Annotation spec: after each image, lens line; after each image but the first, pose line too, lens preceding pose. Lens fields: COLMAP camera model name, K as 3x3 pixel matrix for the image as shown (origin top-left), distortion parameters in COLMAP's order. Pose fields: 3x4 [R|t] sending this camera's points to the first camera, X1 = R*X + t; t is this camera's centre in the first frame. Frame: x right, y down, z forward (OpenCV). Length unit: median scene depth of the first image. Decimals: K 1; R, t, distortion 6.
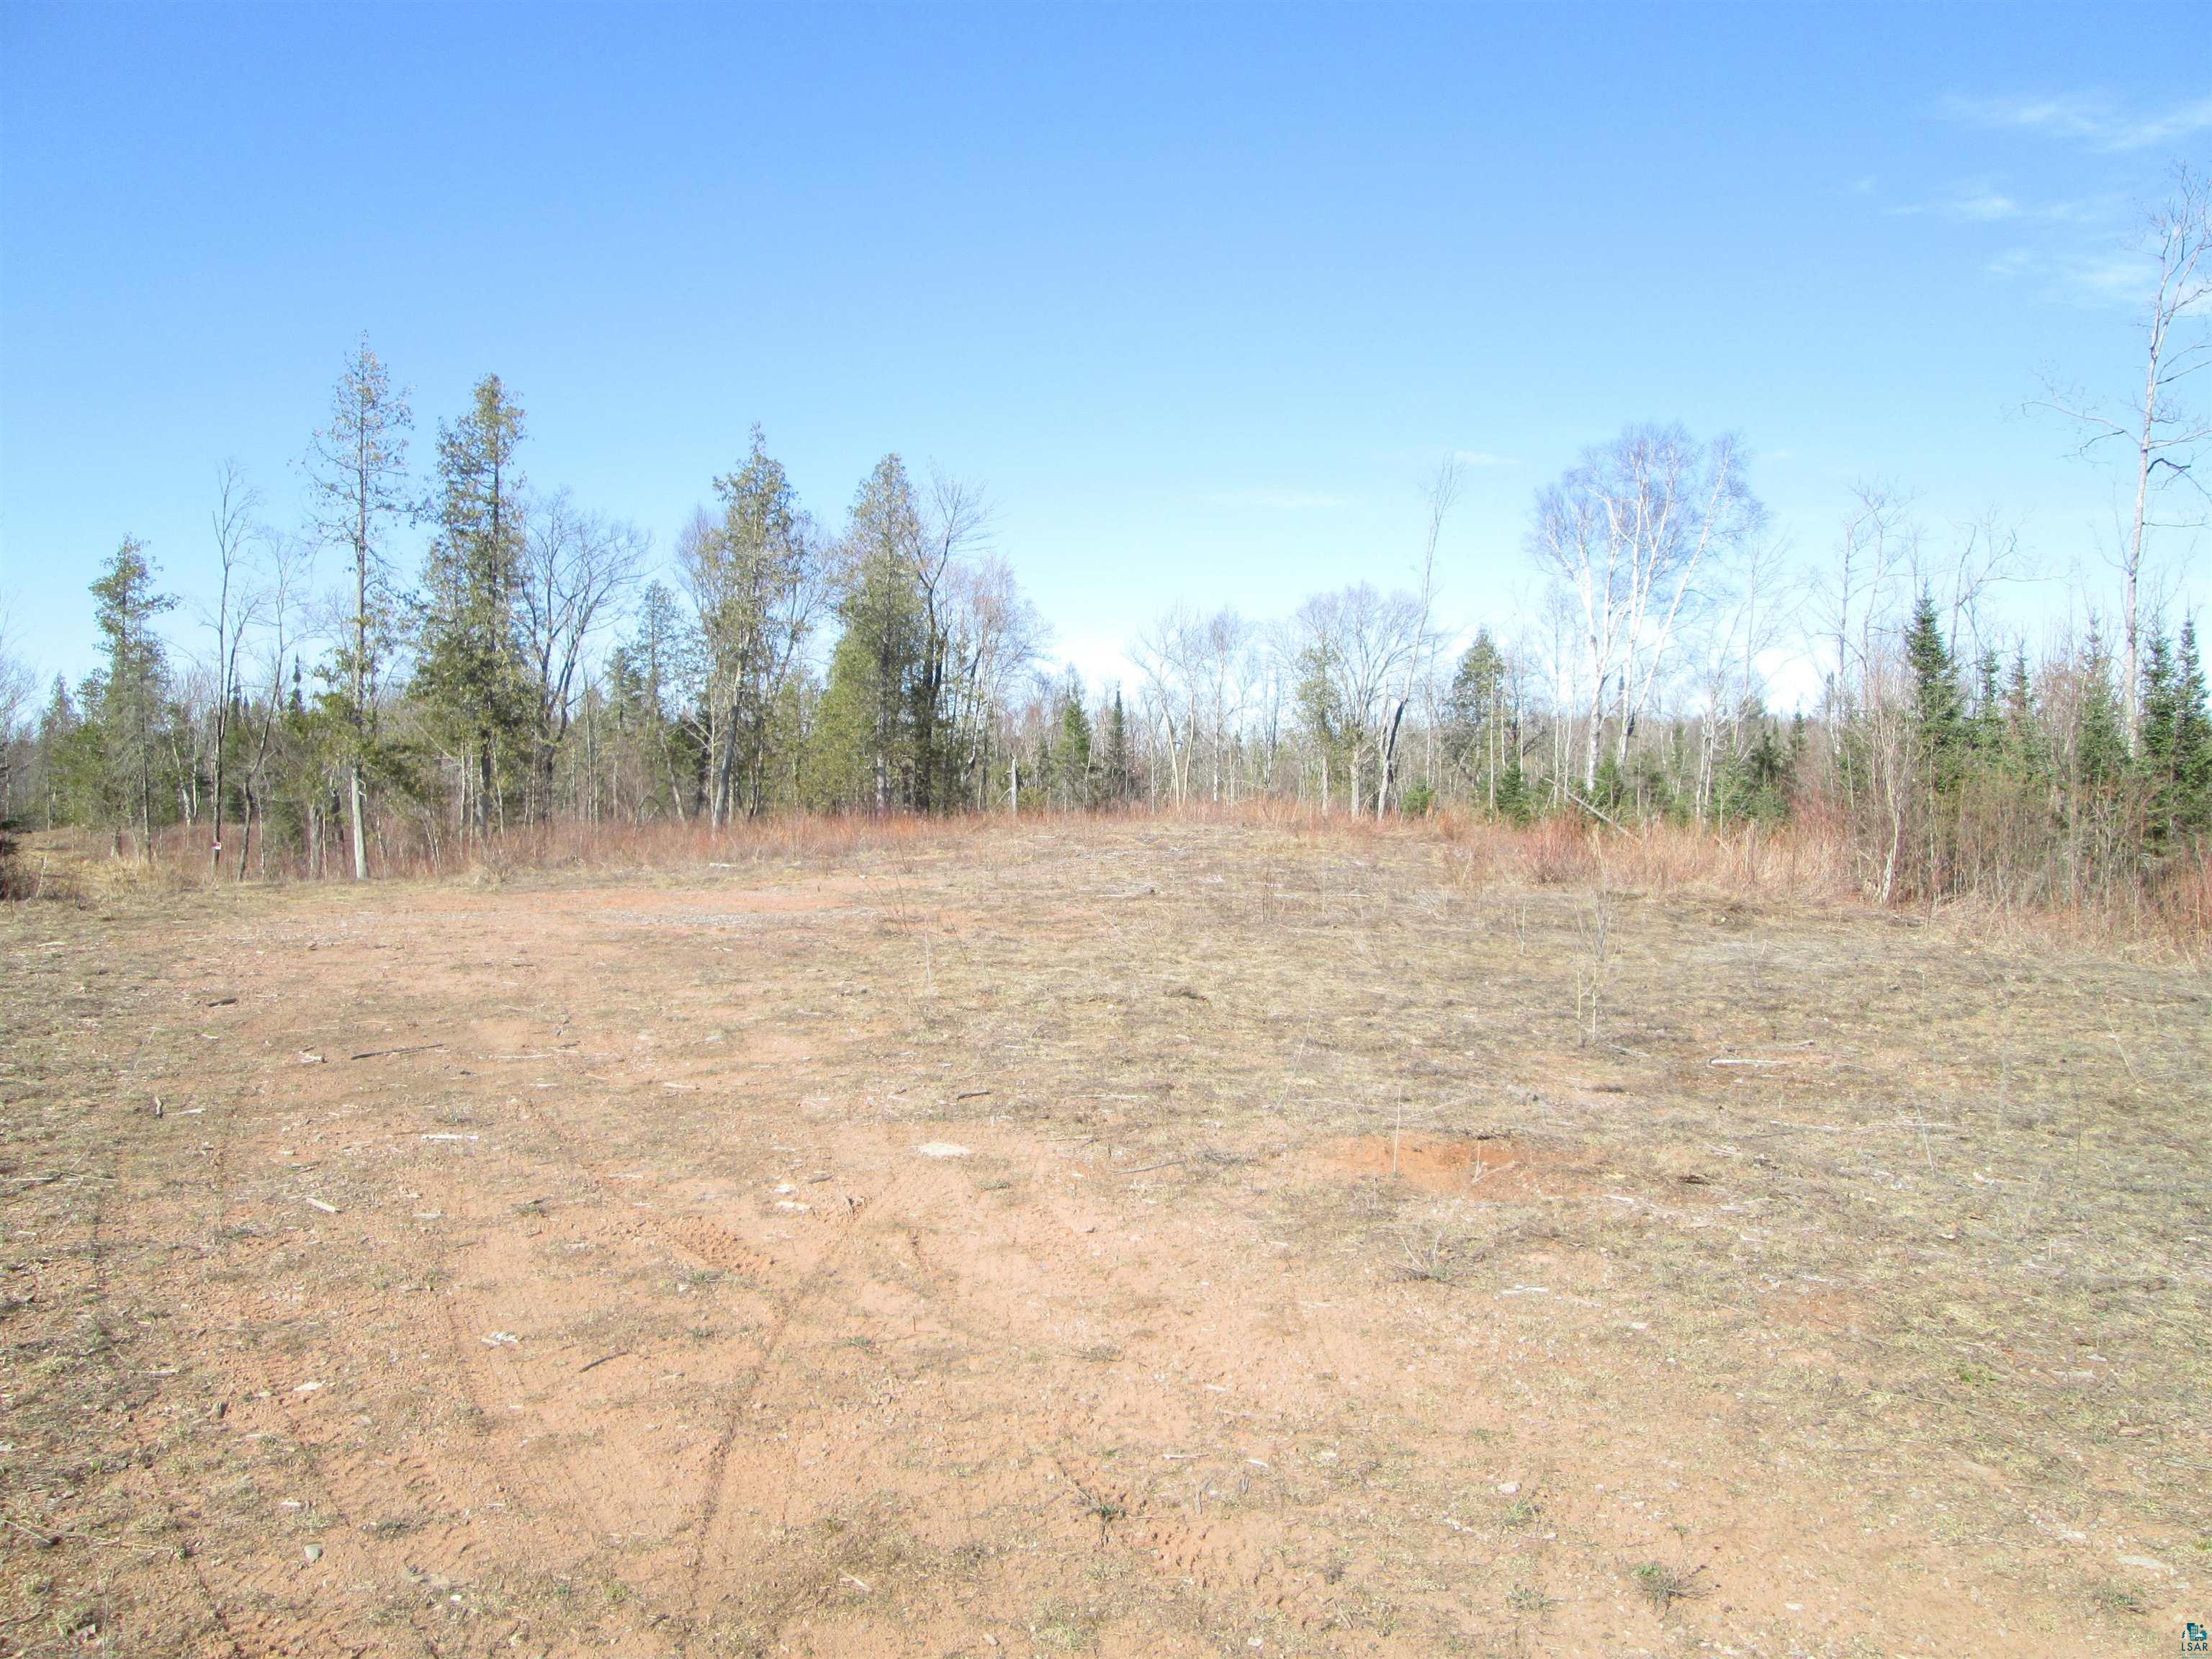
lens RADIAL K [[1835.7, 0, 1103.5], [0, 1835.7, 824.3], [0, 0, 1]] dist [-0.052480, 0.029962]
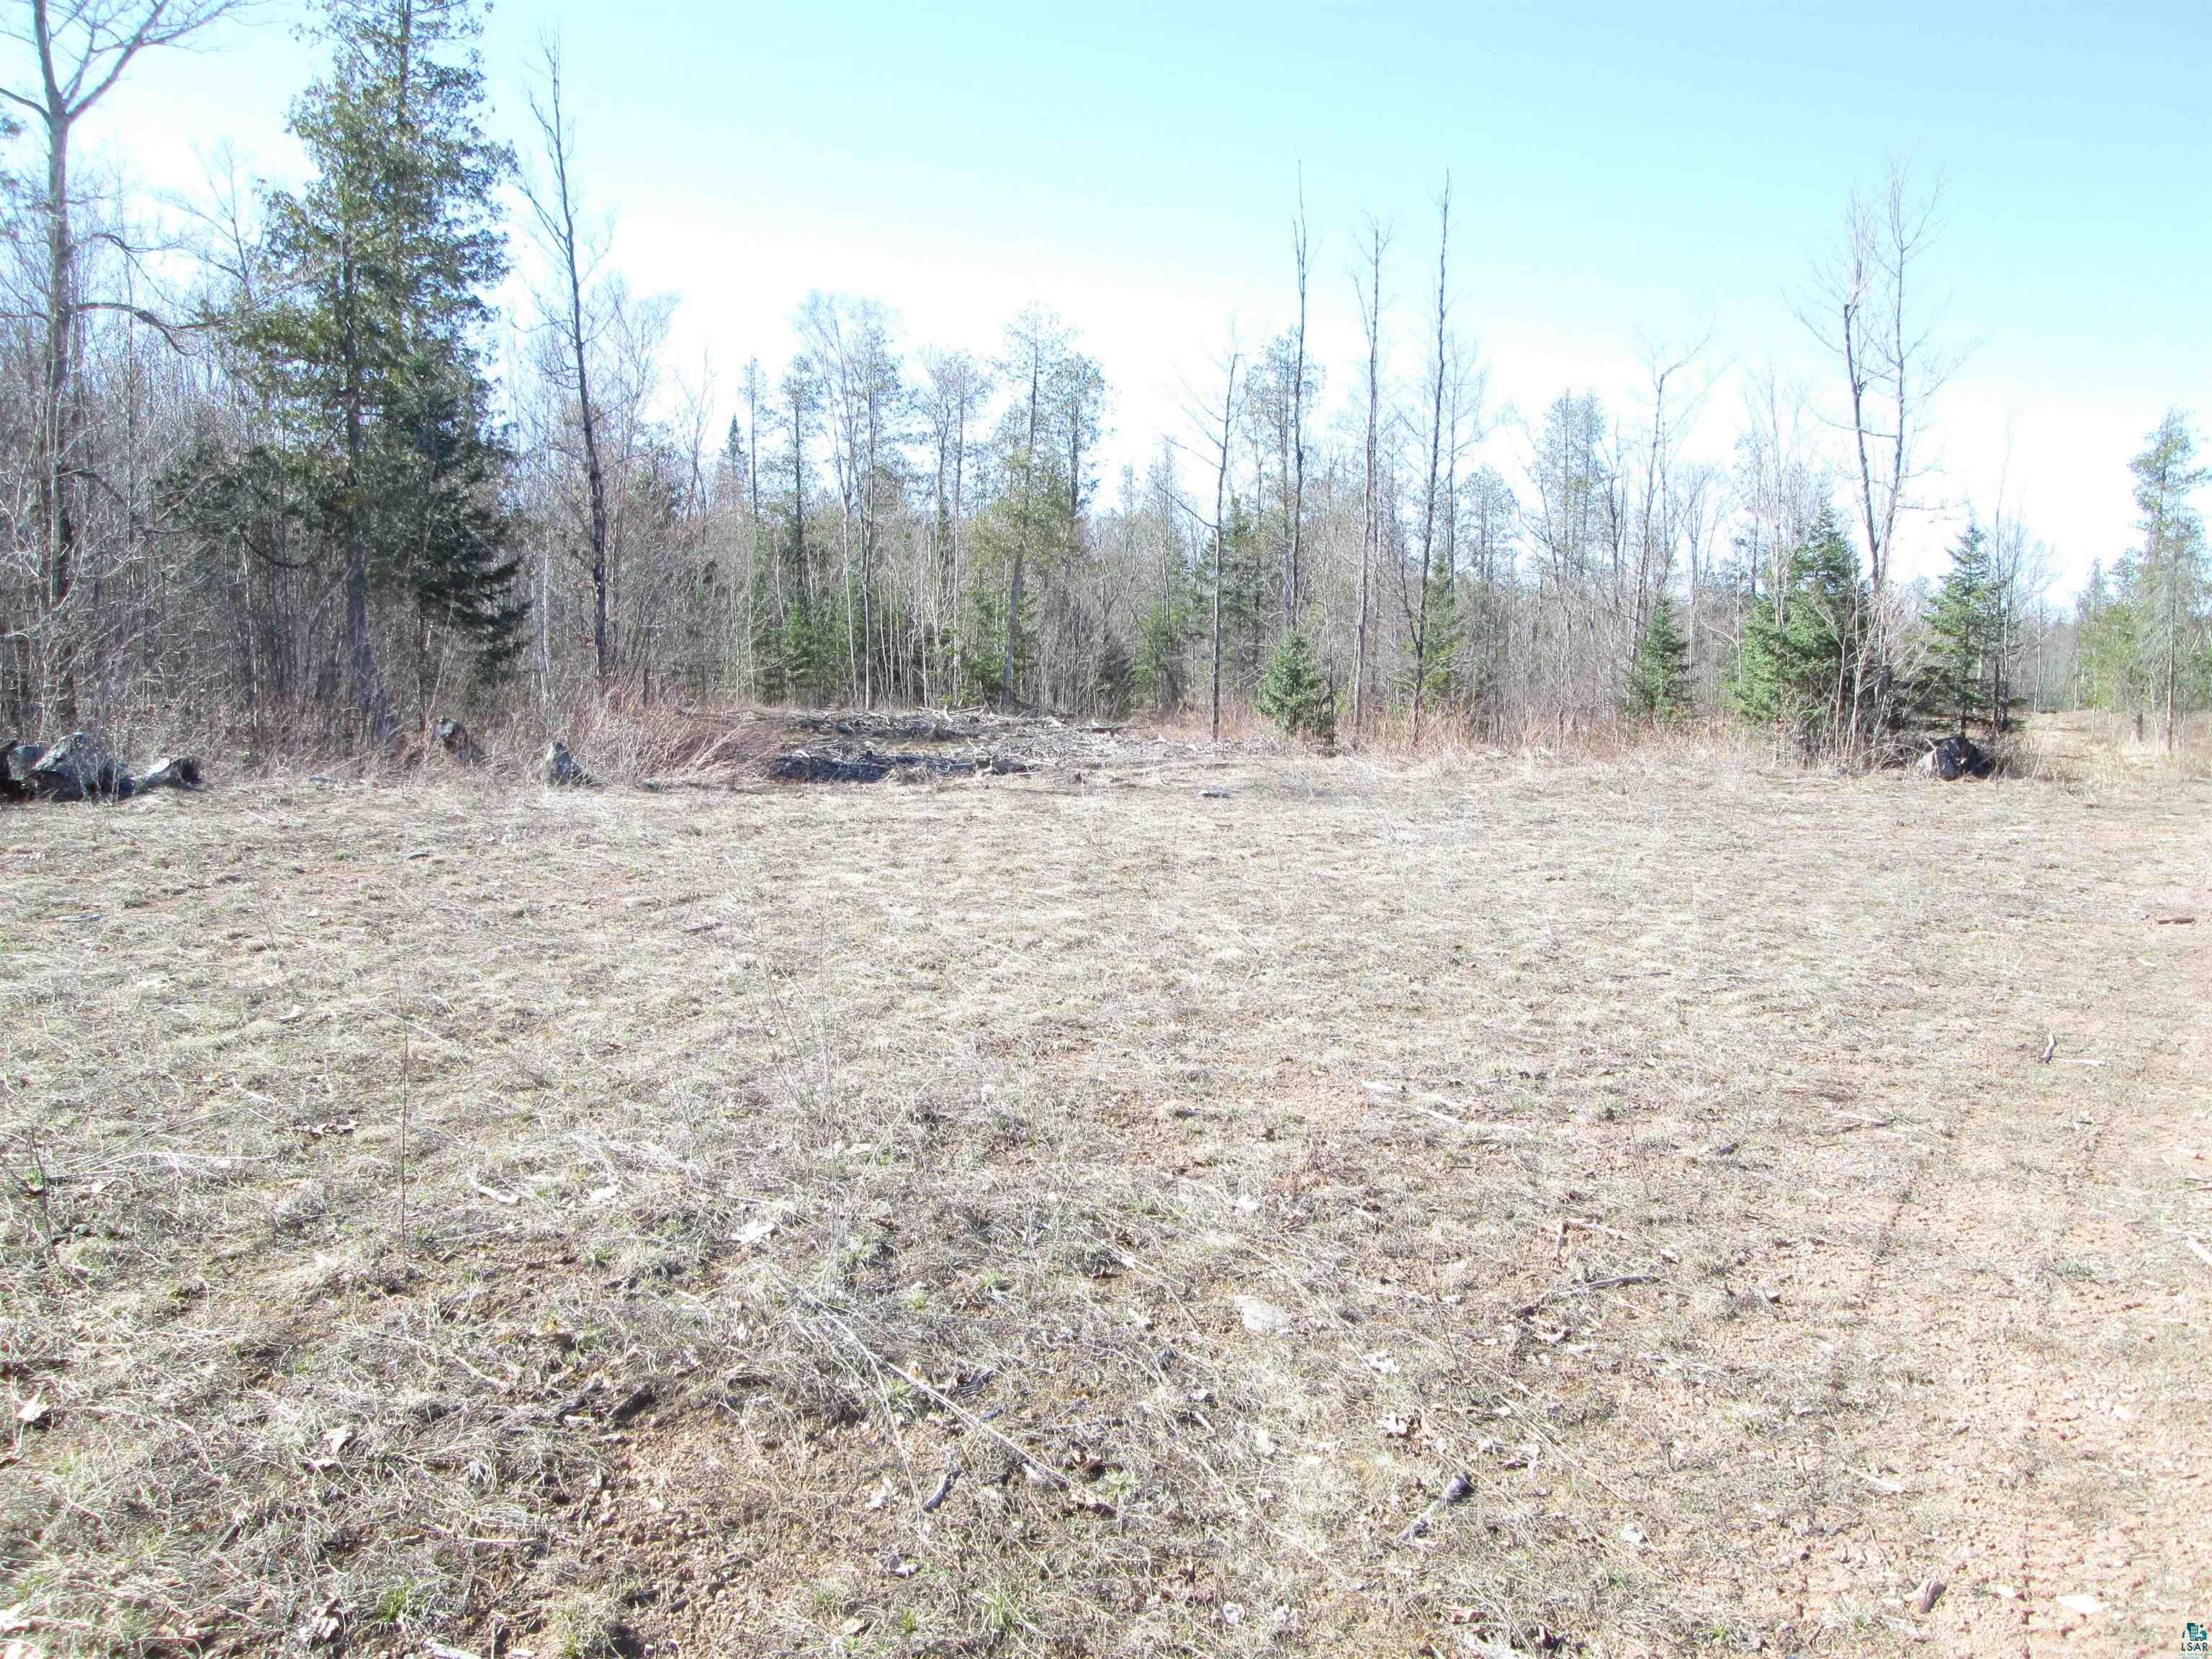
lens RADIAL K [[1835.7, 0, 1102.3], [0, 1835.7, 818.0], [0, 0, 1]] dist [-0.052480, 0.029962]
pose [[0.522104, 0.092489, -0.847852, -0.038578], [-0.040662, 0.995672, 0.083575, 0.001324], [0.851912, -0.009159, 0.523605, 0.132219]]
